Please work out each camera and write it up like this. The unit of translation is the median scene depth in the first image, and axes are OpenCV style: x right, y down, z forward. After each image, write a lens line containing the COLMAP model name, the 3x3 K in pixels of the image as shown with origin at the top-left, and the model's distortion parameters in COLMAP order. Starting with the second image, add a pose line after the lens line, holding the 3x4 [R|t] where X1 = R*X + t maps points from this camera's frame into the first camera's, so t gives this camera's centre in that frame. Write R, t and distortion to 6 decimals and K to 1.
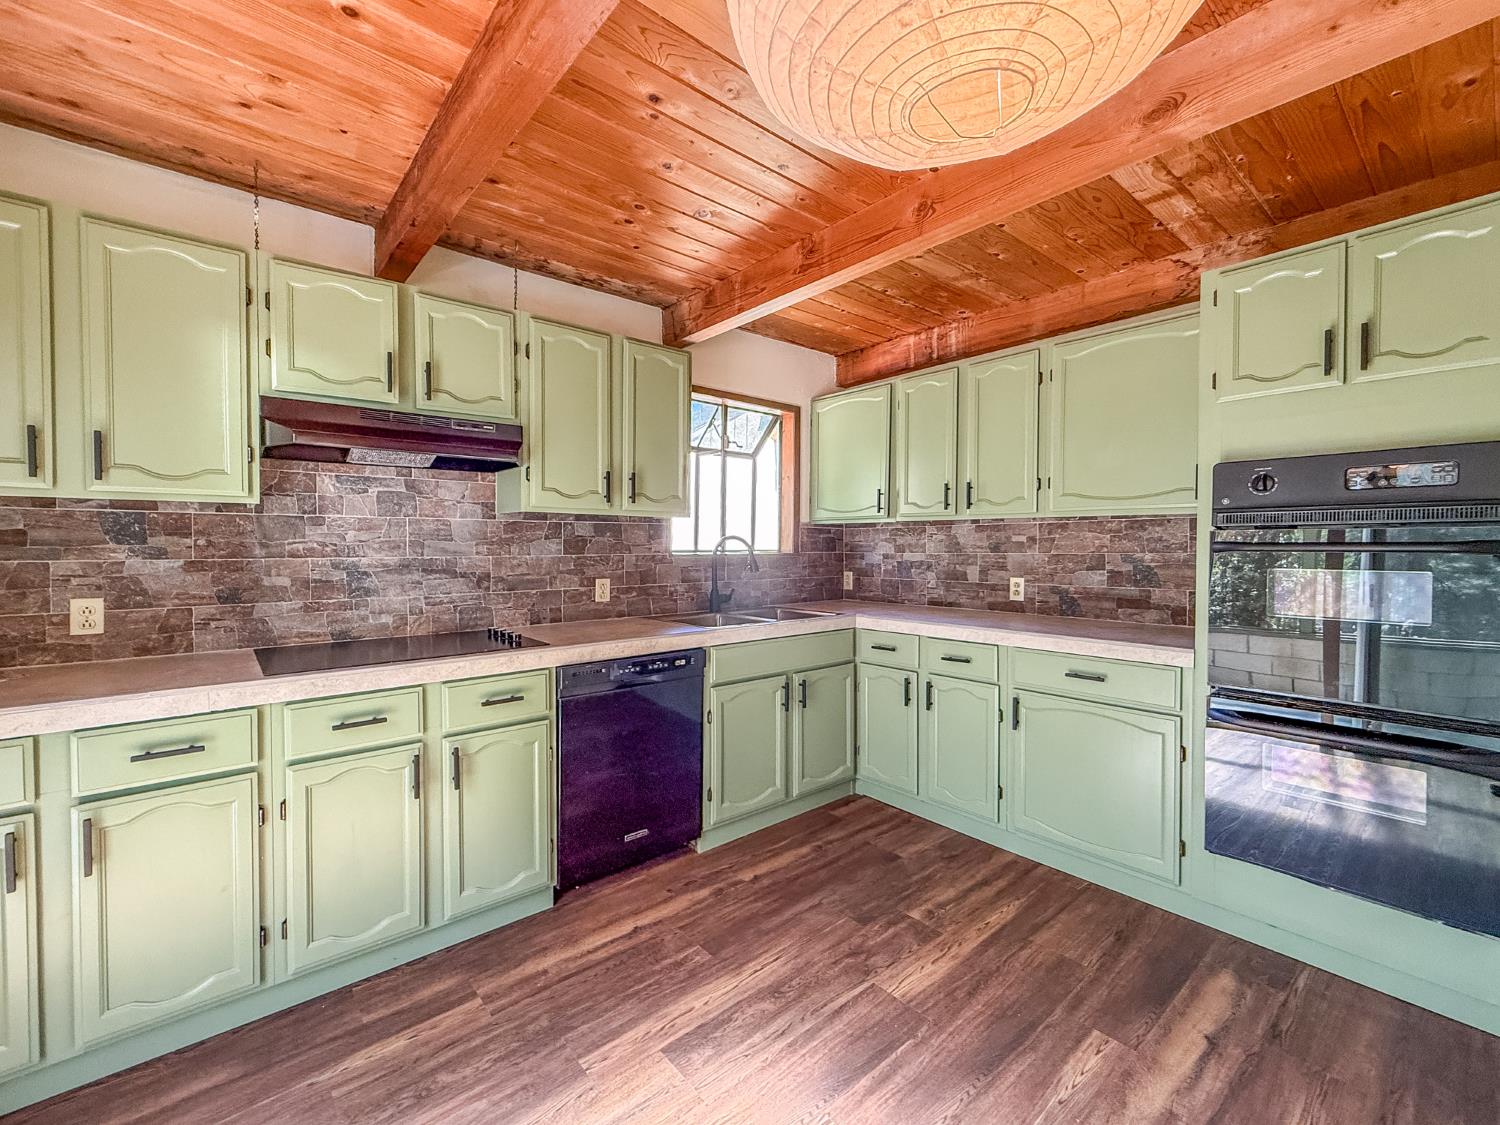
lens RADIAL K [[632.6, 0, 728.0], [0, 632.6, 557.0], [0, 0, 1]] dist [0.001065, -0.000025]
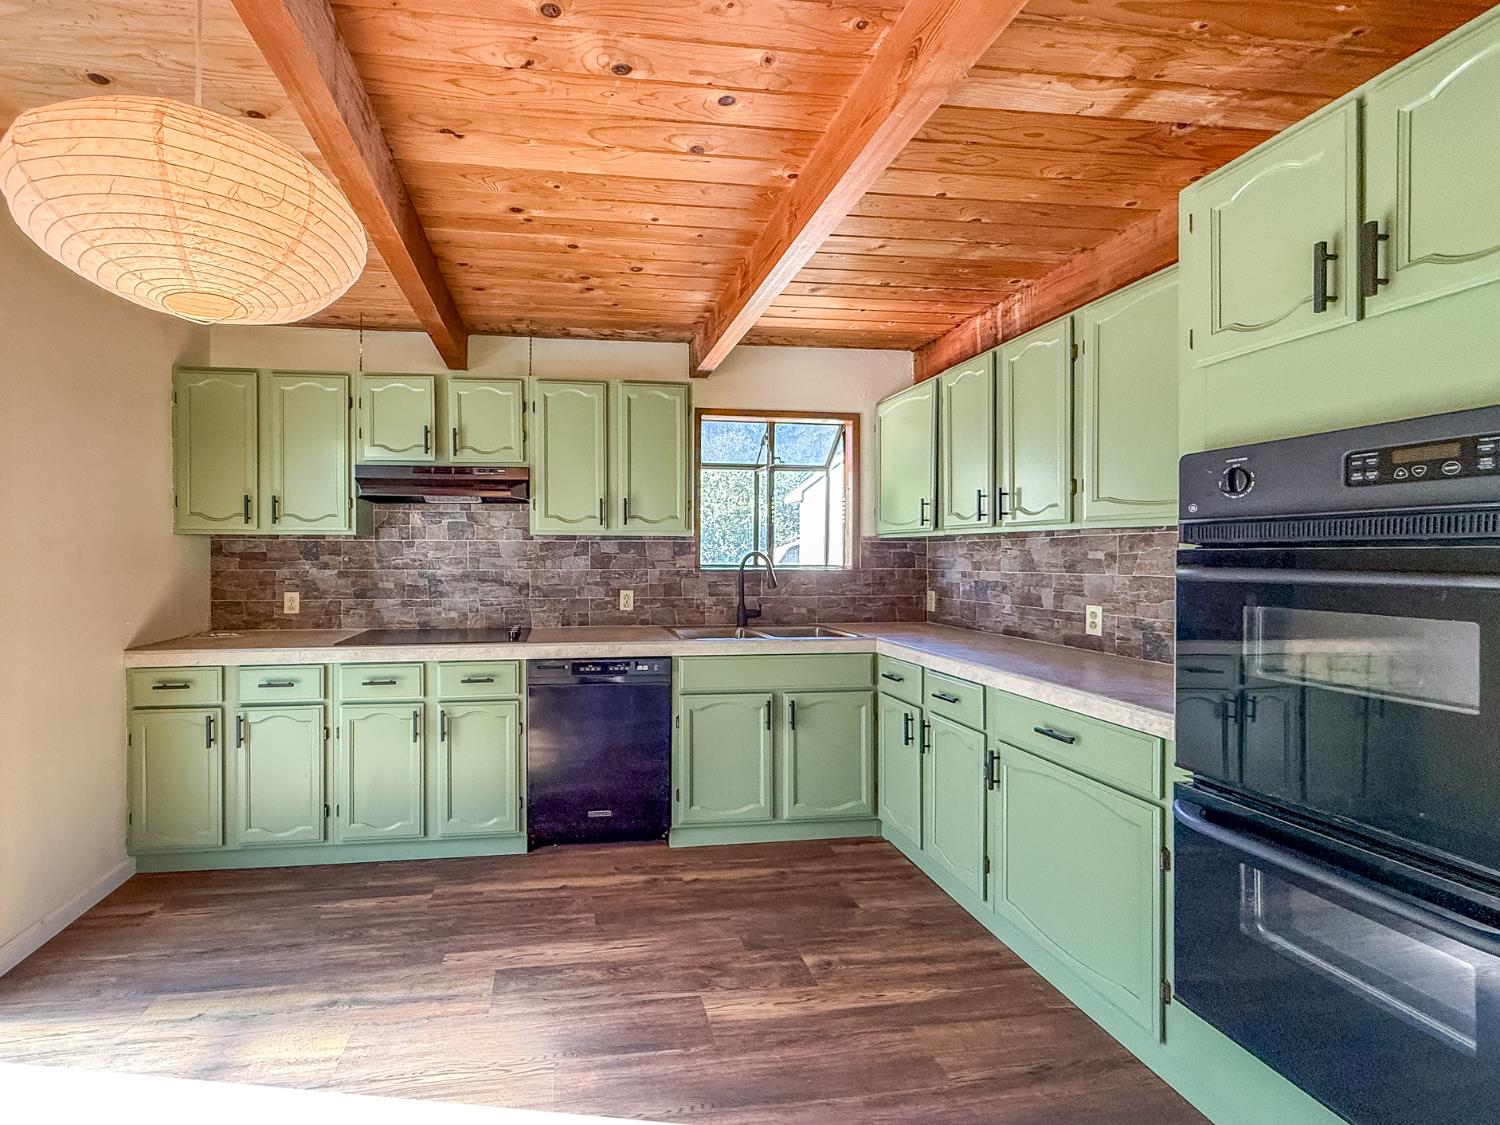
lens RADIAL K [[629.4, 0, 633.8], [0, 629.4, 556.2], [0, 0, 1]] dist [0.001055, -0.000074]
pose [[0.841742, 0.001999, -0.539876, 0.503437], [-0.011252, 0.999841, -0.013841, -0.013674], [0.539763, 0.017726, 0.841631, 0.056751]]
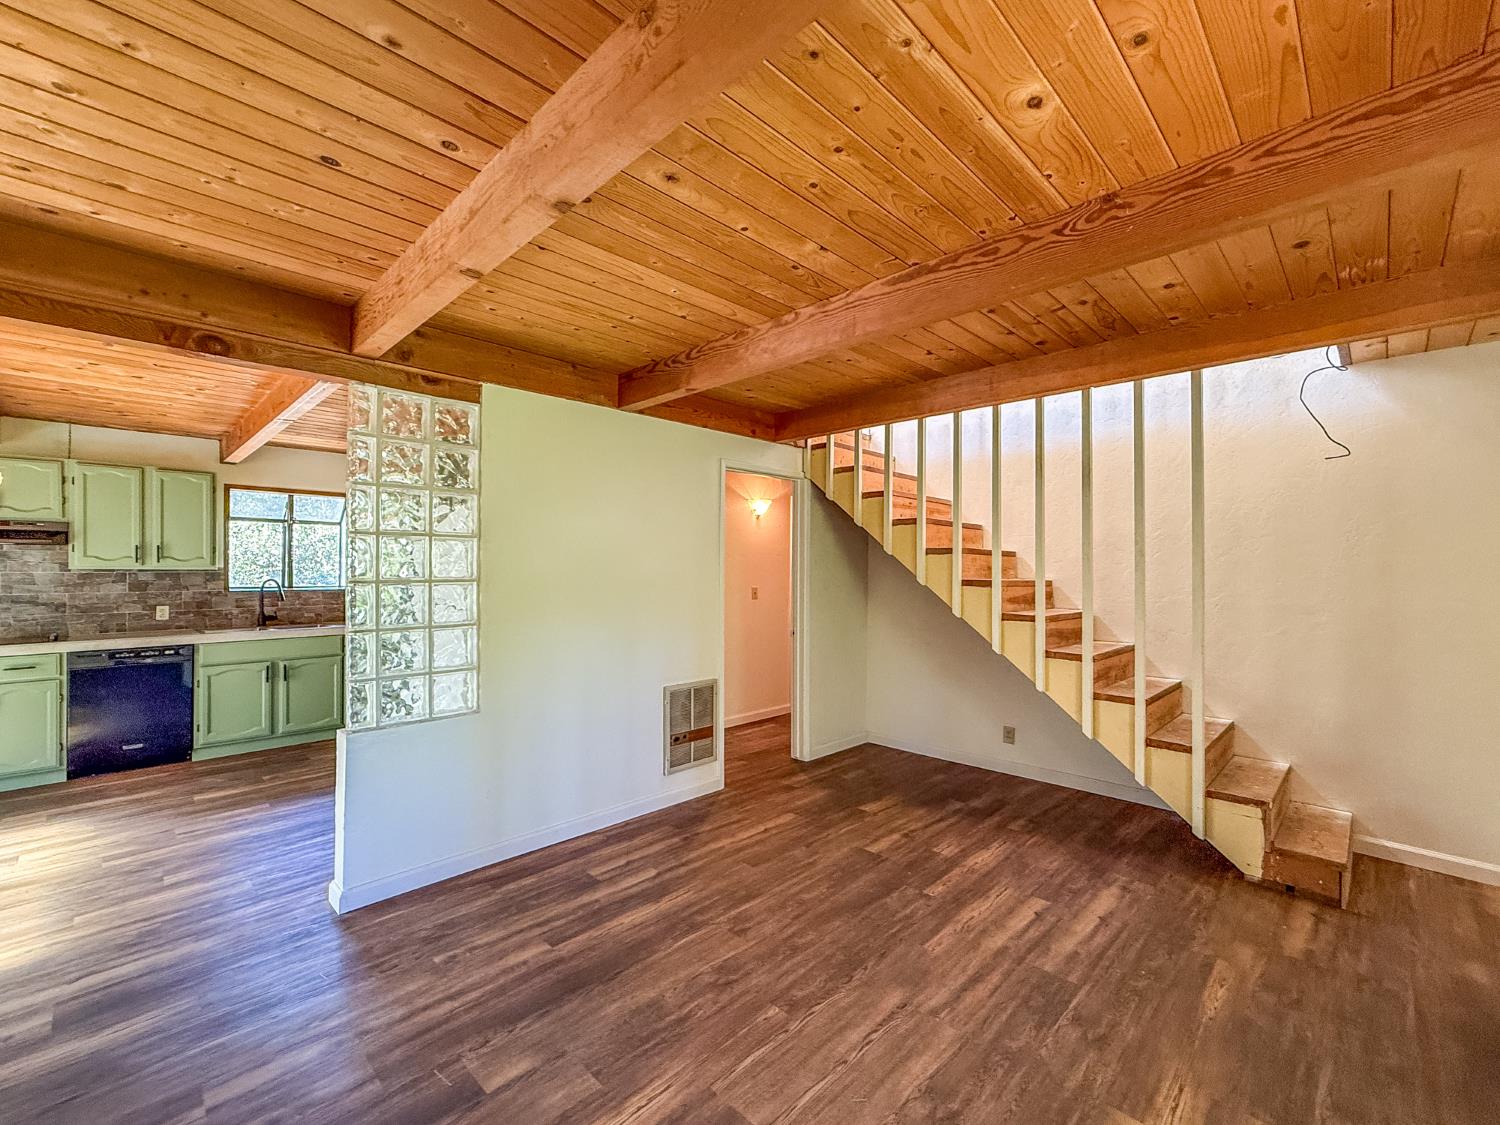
lens RADIAL K [[641.6, 0, 748.0], [0, 641.6, 567.8], [0, 0, 1]] dist [-0.000014, -0.000031]
pose [[0.994285, 0.001319, 0.106753, 1.361096], [0.001270, 0.999707, -0.024182, -0.027535], [-0.106753, 0.024179, 0.993992, -0.998092]]
